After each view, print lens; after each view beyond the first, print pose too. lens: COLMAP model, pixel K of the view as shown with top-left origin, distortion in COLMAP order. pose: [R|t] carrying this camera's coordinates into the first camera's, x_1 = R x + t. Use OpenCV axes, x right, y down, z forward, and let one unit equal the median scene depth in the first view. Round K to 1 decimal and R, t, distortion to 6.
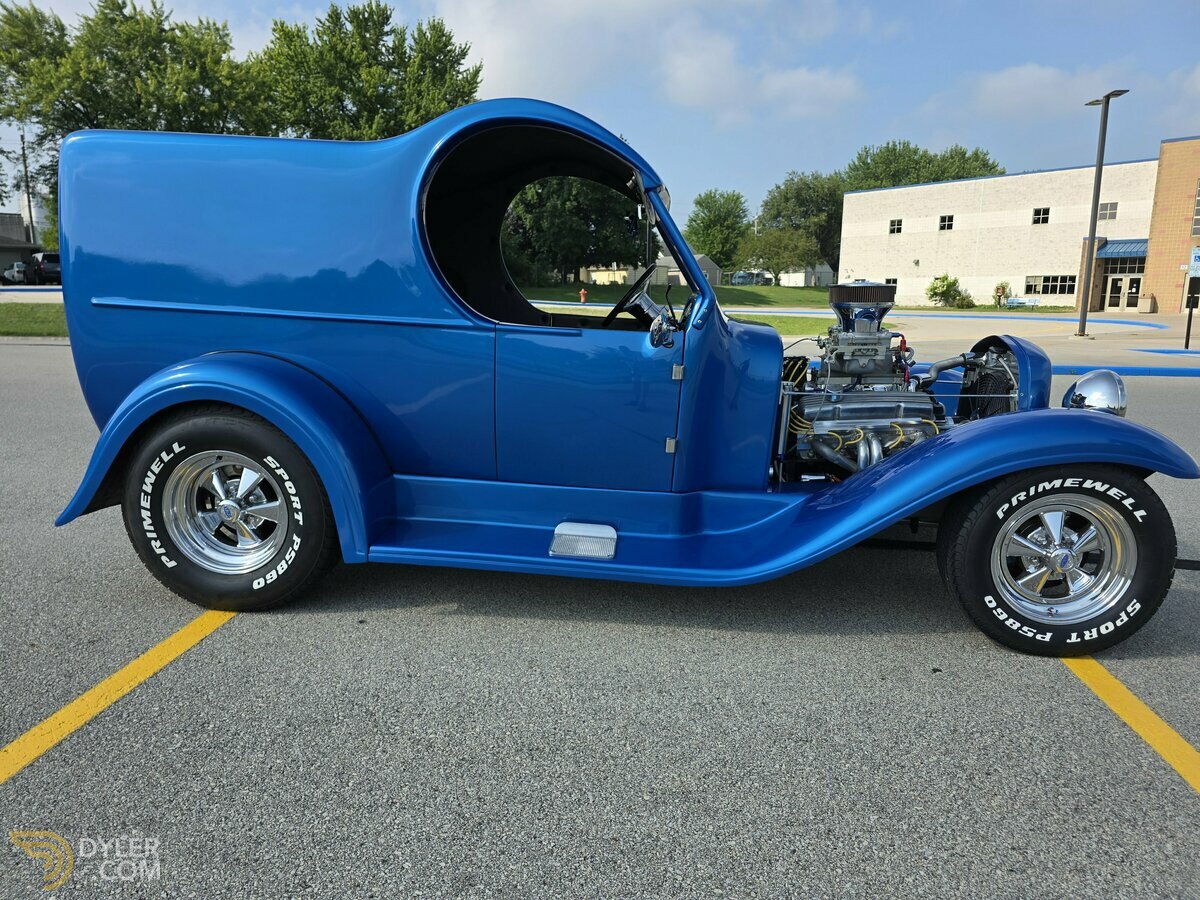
lens RADIAL K [[811.1, 0, 595.3], [0, 811.1, 457.8], [0, 0, 1]] dist [0.036683, -0.041279]
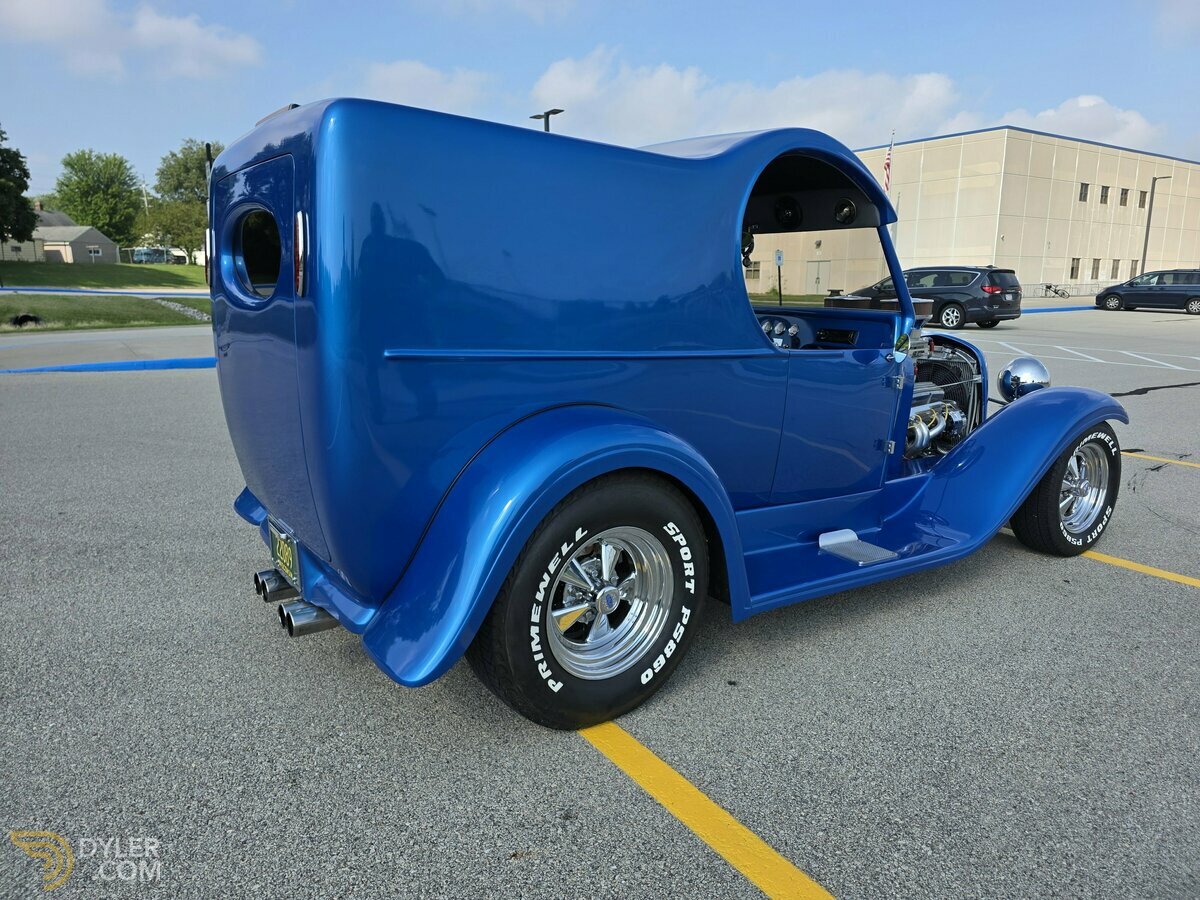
lens RADIAL K [[811.1, 0, 604.2], [0, 811.1, 449.1], [0, 0, 1]] dist [0.036683, -0.041279]
pose [[0.762231, -0.132394, 0.633622, -0.059330], [0.123577, 0.990619, 0.058329, -0.008198], [-0.635400, 0.033841, 0.771441, 0.023782]]
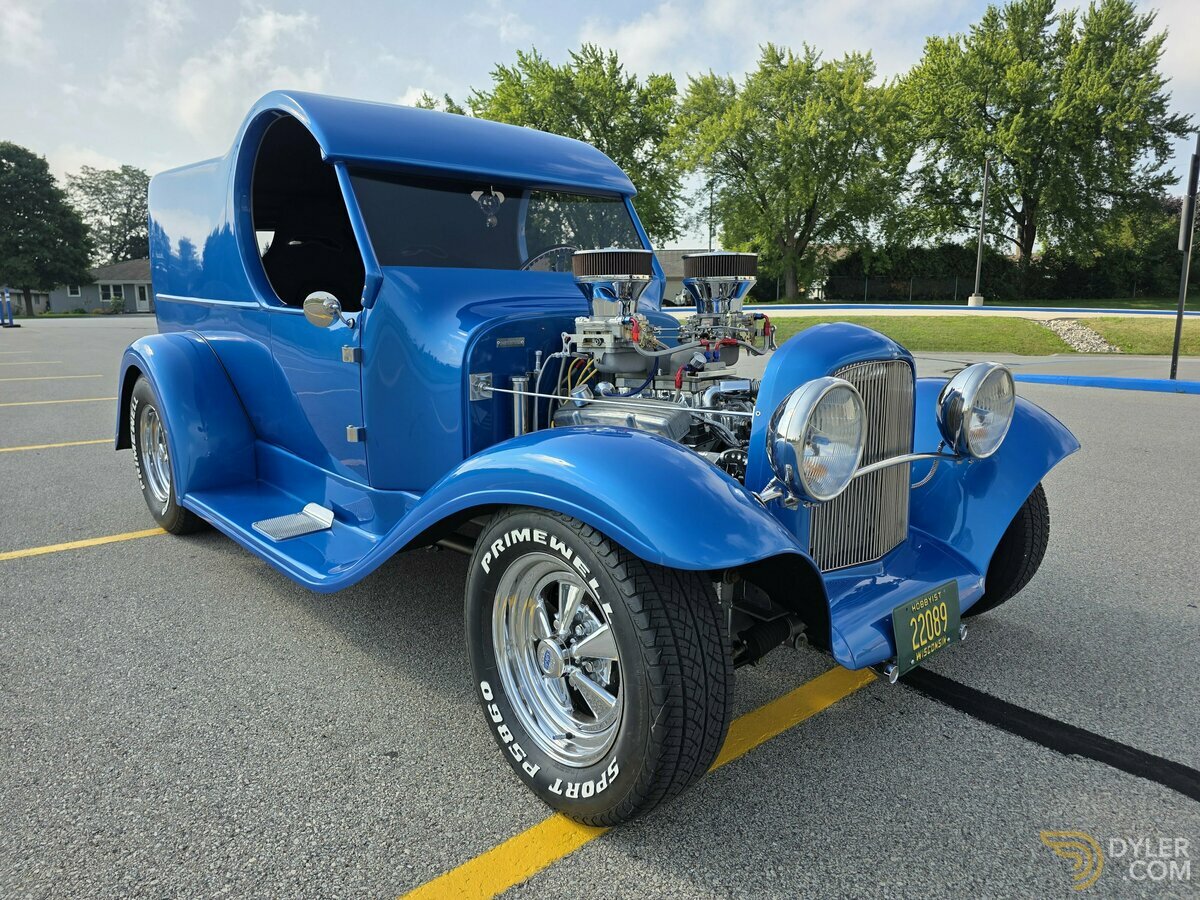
lens RADIAL K [[811.1, 0, 593.7], [0, 811.1, 459.1], [0, 0, 1]] dist [0.036683, -0.041279]
pose [[0.727636, 0.108508, -0.677327, 0.056763], [-0.122358, 0.992105, 0.027490, -0.002871], [0.674963, 0.062874, 0.735168, 0.030609]]
